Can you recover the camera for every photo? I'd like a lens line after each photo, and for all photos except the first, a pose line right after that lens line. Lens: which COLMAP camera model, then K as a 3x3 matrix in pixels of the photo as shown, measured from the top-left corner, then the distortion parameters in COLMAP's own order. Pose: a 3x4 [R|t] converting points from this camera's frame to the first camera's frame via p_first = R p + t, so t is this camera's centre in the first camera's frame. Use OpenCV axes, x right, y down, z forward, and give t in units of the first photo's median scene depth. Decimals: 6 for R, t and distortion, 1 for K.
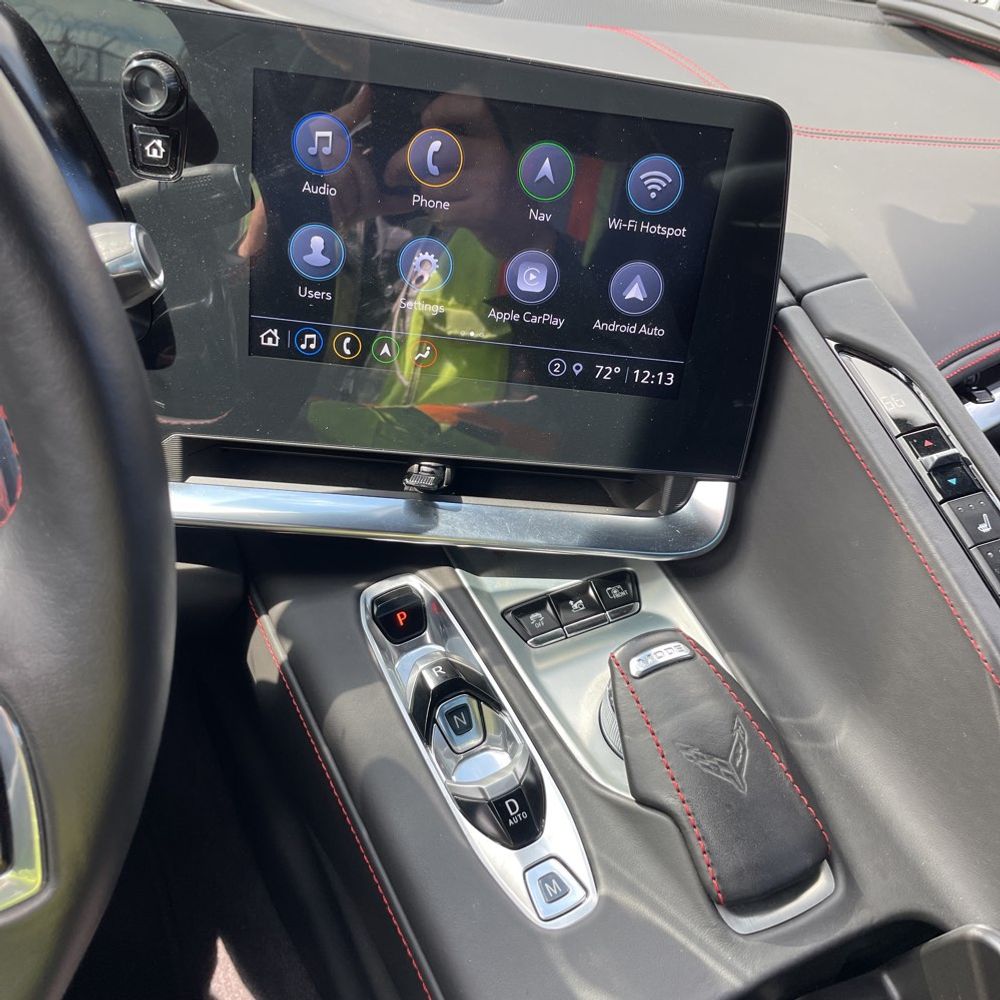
lens RADIAL K [[1010.9, 0, 506.2], [0, 1010.9, 503.4], [0, 0, 1]] dist [0.082538, -0.112764]
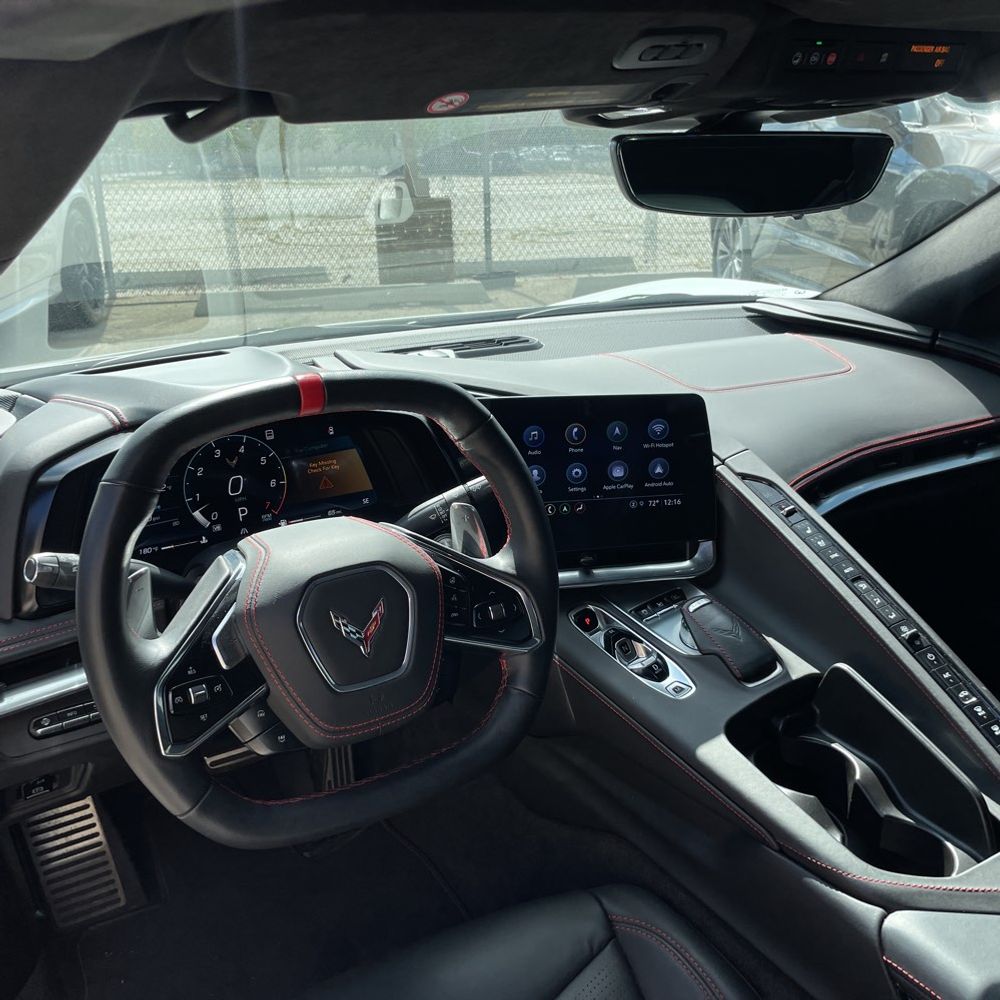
lens RADIAL K [[1010.9, 0, 506.2], [0, 1010.9, 503.4], [0, 0, 1]] dist [0.082538, -0.112764]
pose [[0.985640, -0.167002, 0.024960, -0.328640], [0.167578, 0.949261, -0.266123, 0.485796], [0.020750, 0.266484, 0.963616, -1.442538]]
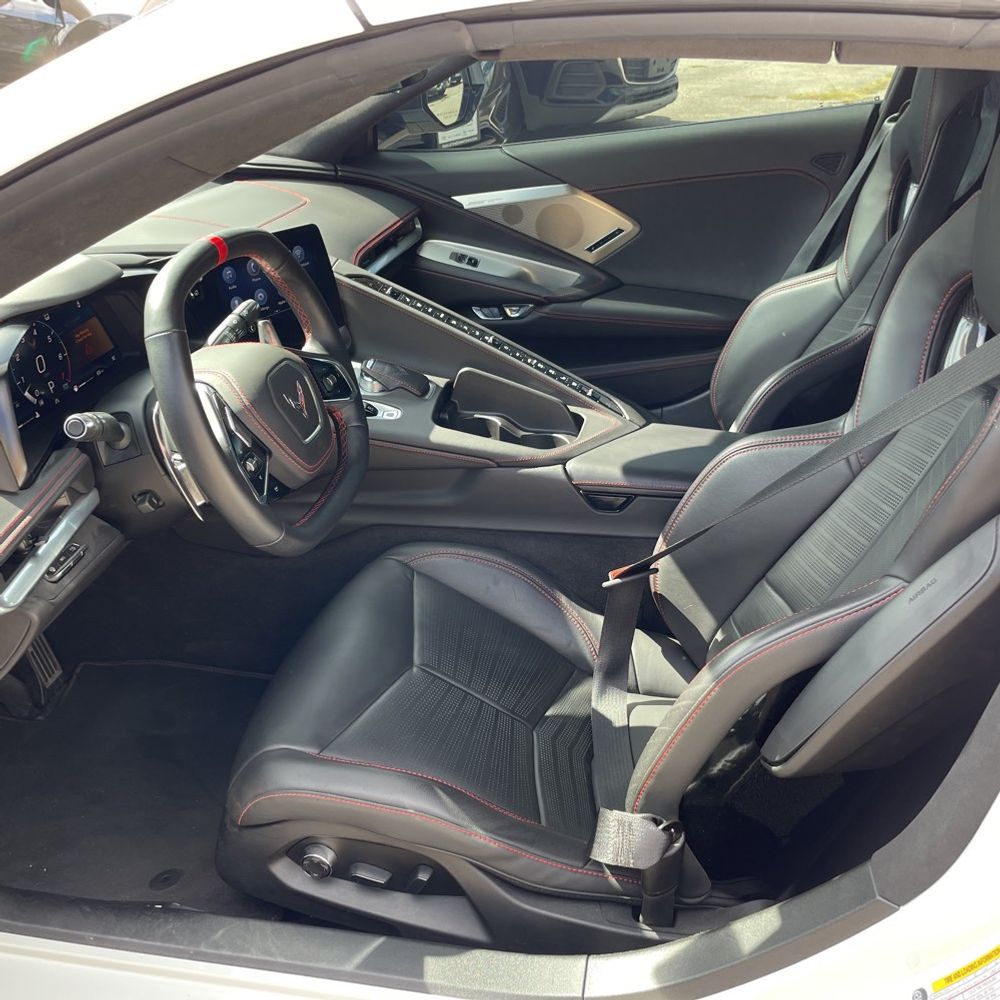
lens RADIAL K [[1010.9, 0, 506.2], [0, 1010.9, 503.4], [0, 0, 1]] dist [0.082538, -0.112764]
pose [[0.596518, -0.497466, 0.629837, -2.097445], [0.538296, 0.830051, 0.145782, 0.300154], [-0.595318, 0.252077, 0.762924, -1.982569]]
